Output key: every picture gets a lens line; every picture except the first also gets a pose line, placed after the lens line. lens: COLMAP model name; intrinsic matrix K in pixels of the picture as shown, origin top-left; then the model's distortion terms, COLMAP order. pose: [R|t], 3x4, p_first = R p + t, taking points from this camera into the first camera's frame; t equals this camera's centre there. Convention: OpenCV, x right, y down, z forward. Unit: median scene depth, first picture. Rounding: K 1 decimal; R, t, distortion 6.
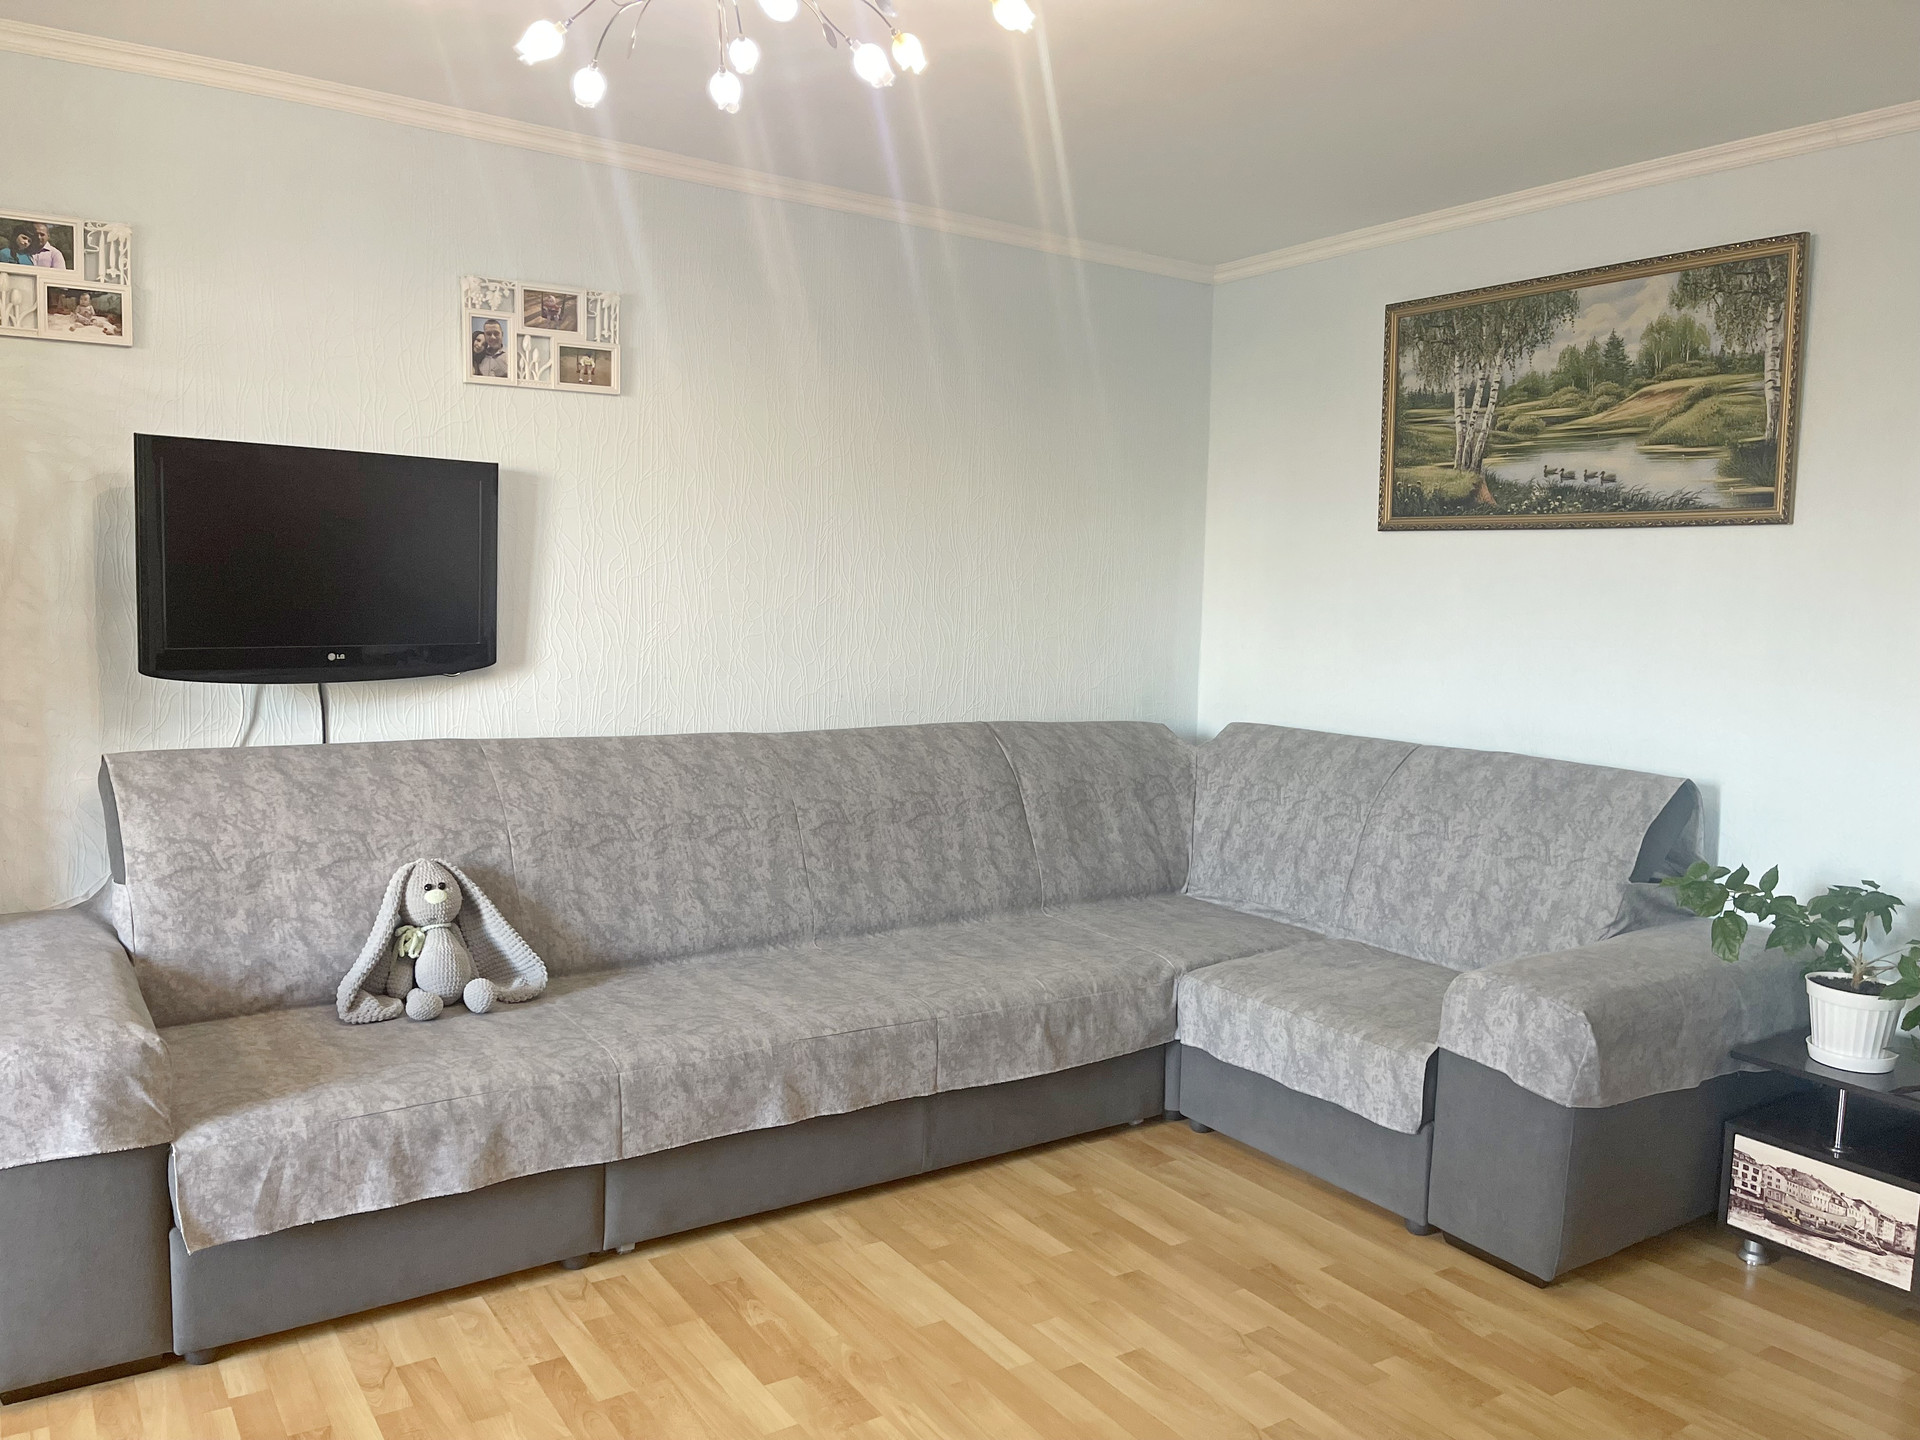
lens RADIAL K [[1449.6, 0, 965.3], [0, 1449.6, 724.6], [0, 0, 1]] dist [0.060890, -0.068624]
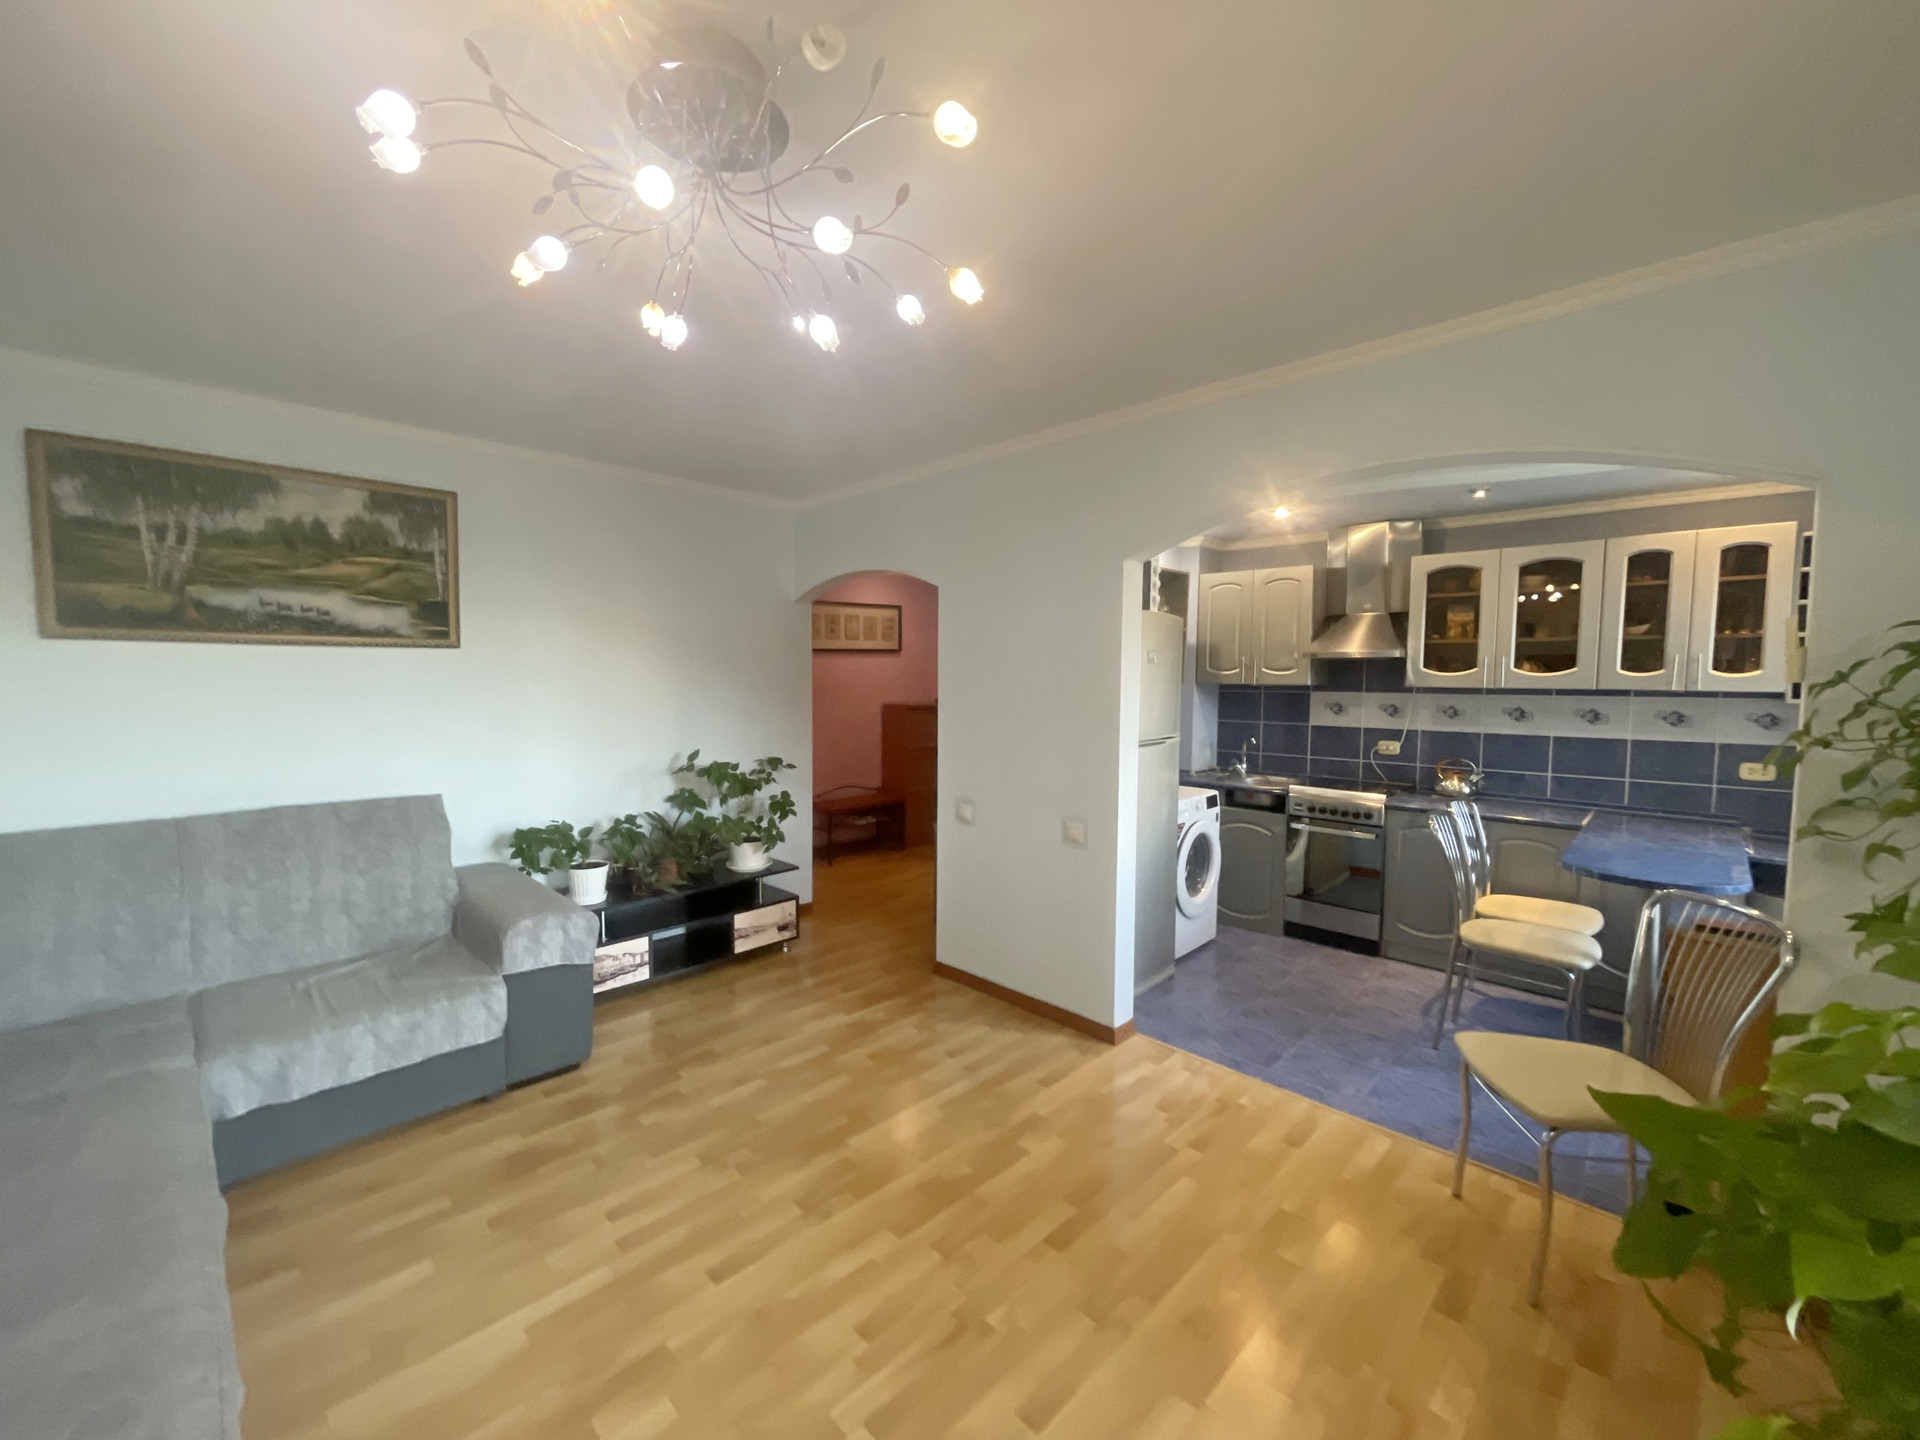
lens RADIAL K [[774.6, 0, 952.7], [0, 774.6, 722.4], [0, 0, 1]] dist [-0.000331, -0.000112]
pose [[-0.193469, -0.092148, 0.976769, -0.508061], [0.081560, 0.990623, 0.109609, -0.096628], [-0.977710, 0.100871, -0.184140, 0.560428]]
